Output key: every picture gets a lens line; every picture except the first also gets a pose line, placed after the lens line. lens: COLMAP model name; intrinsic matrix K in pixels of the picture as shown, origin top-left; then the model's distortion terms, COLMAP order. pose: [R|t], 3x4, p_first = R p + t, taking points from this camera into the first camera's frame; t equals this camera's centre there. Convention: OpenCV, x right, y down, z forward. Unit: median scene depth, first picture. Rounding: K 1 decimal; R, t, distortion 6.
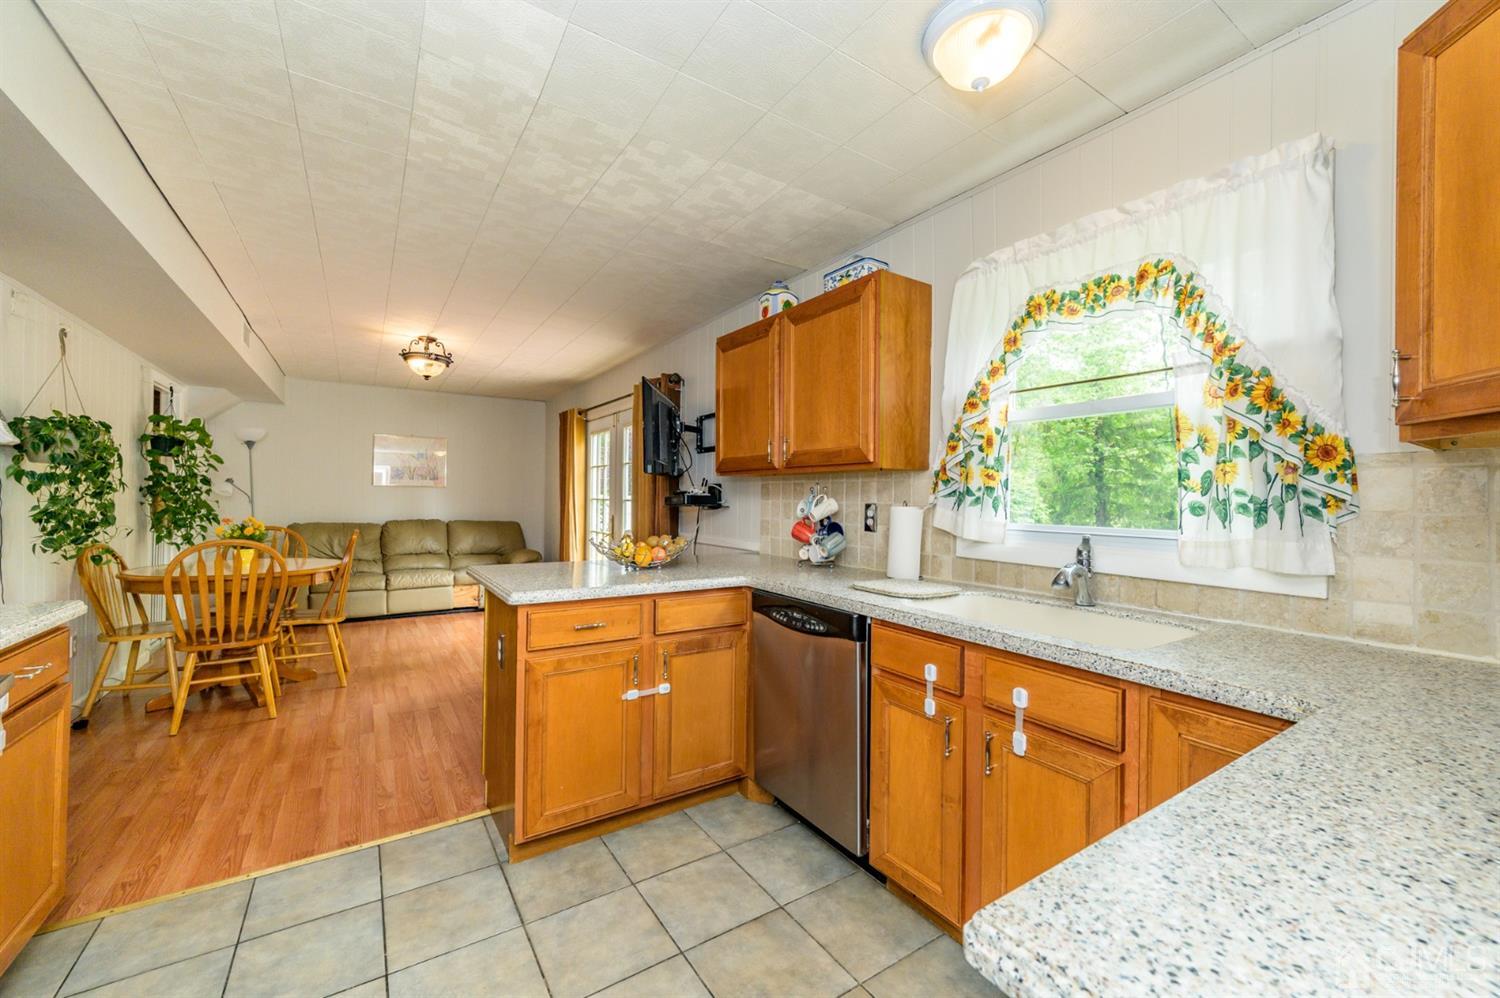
lens RADIAL K [[589.5, 0, 745.8], [0, 589.5, 494.4], [0, 0, 1]] dist [-0.002364, 0.001175]
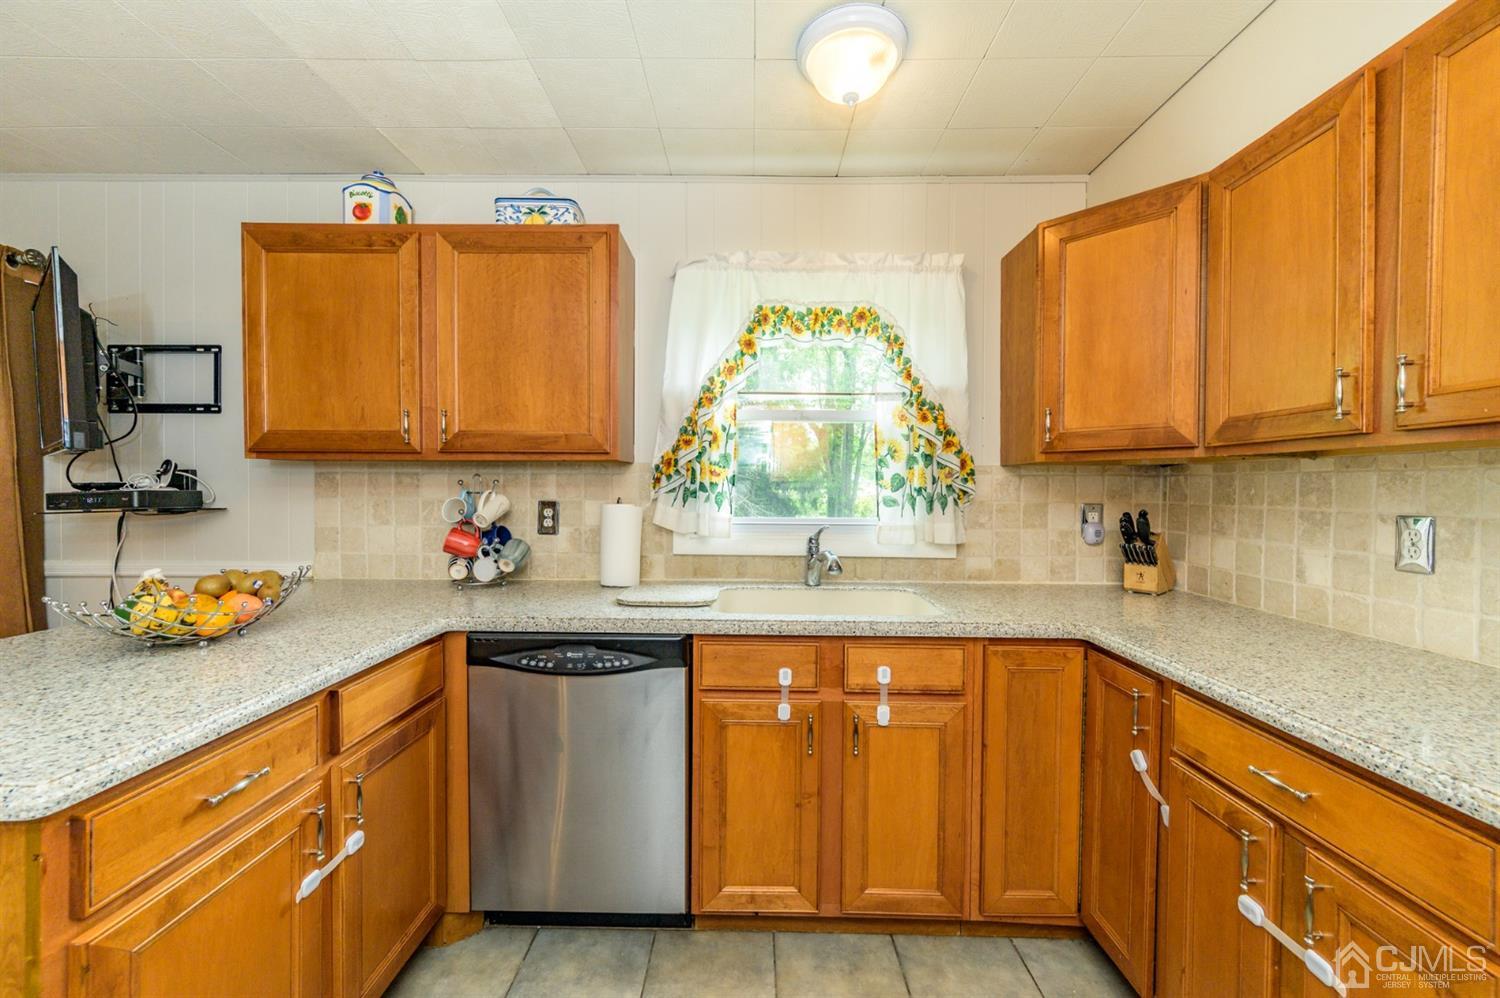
lens RADIAL K [[589.5, 0, 748.1], [0, 589.5, 494.9], [0, 0, 1]] dist [-0.002364, 0.001175]
pose [[0.555812, -0.019490, 0.831080, -0.372586], [-0.003376, 0.999664, 0.025701, -0.016866], [-0.831301, -0.017090, 0.555559, 0.364019]]
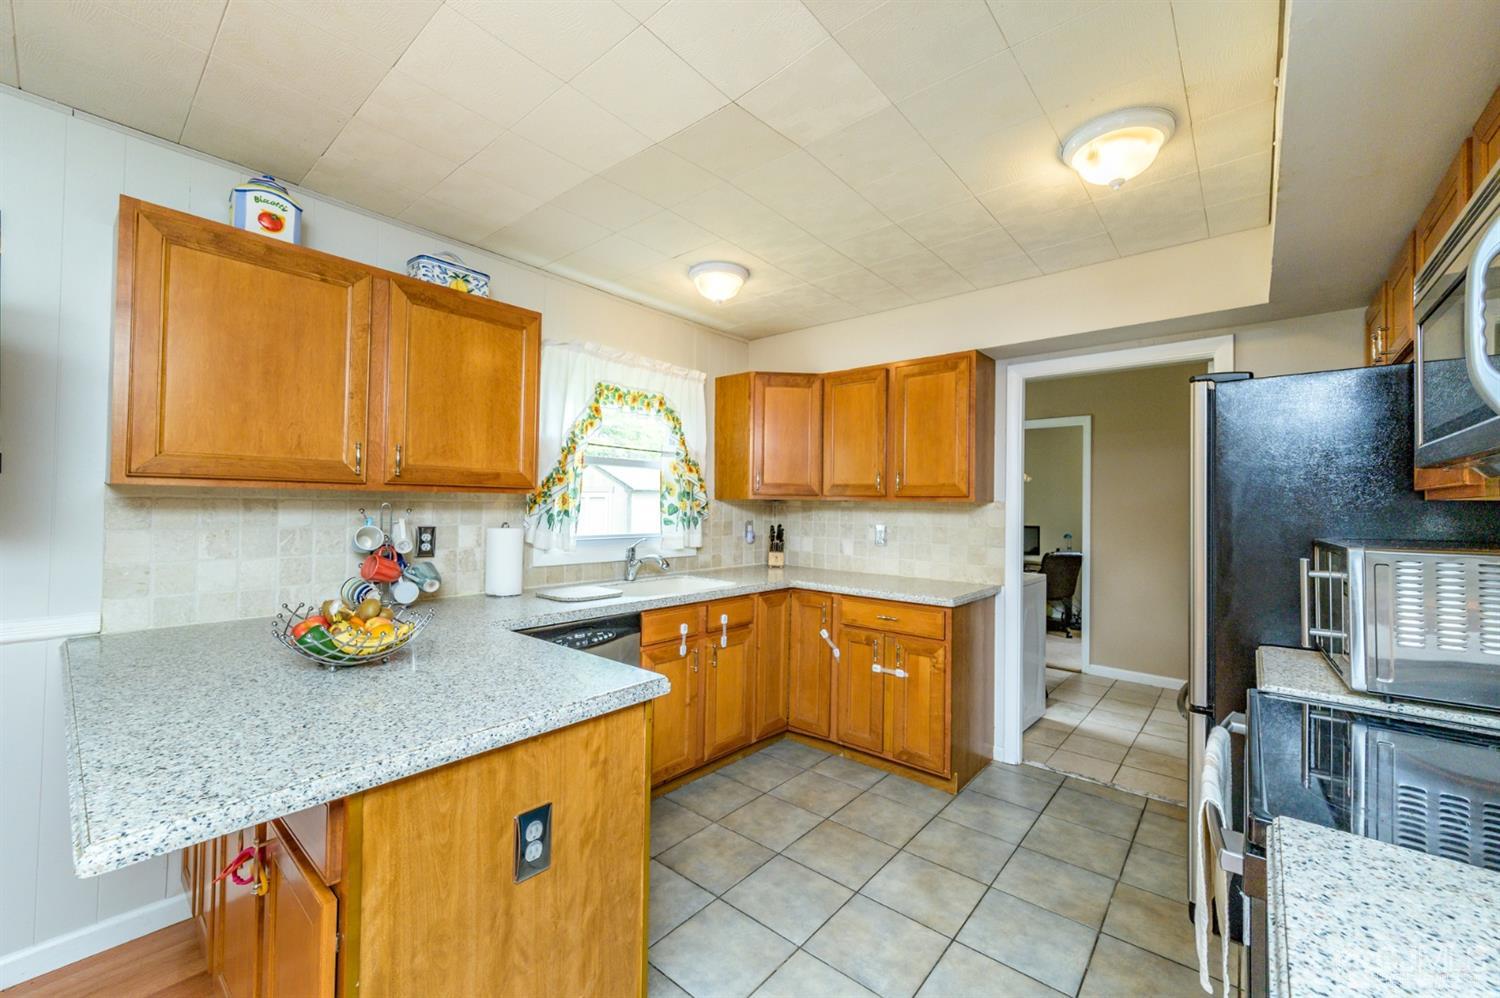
lens RADIAL K [[589.5, 0, 749.3], [0, 589.5, 493.2], [0, 0, 1]] dist [-0.002364, 0.001175]
pose [[-0.280763, 0.001468, 0.959776, -0.925611], [-0.023967, 0.999676, -0.008540, -0.045989], [-0.959478, -0.025401, -0.280637, 0.916914]]
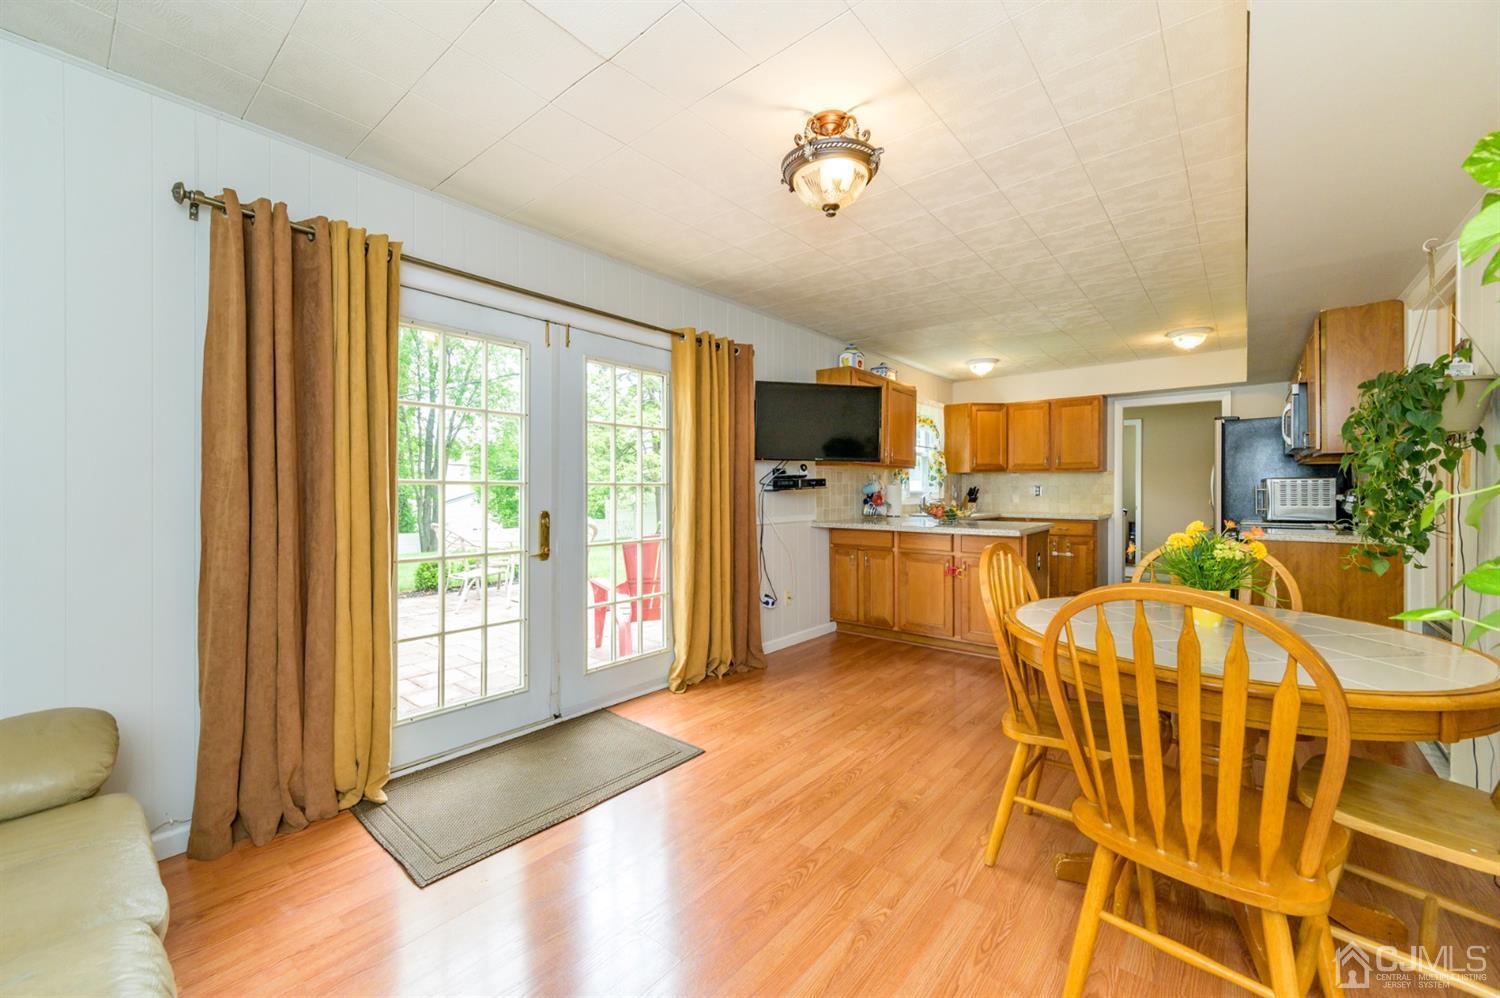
lens RADIAL K [[589.5, 0, 742.0], [0, 589.5, 492.6], [0, 0, 1]] dist [-0.002364, 0.001175]
pose [[-0.281157, -0.018391, 0.959485, -1.871083], [-0.008665, 0.999824, 0.016625, 0.016700], [-0.959623, -0.003640, -0.281267, 2.330805]]
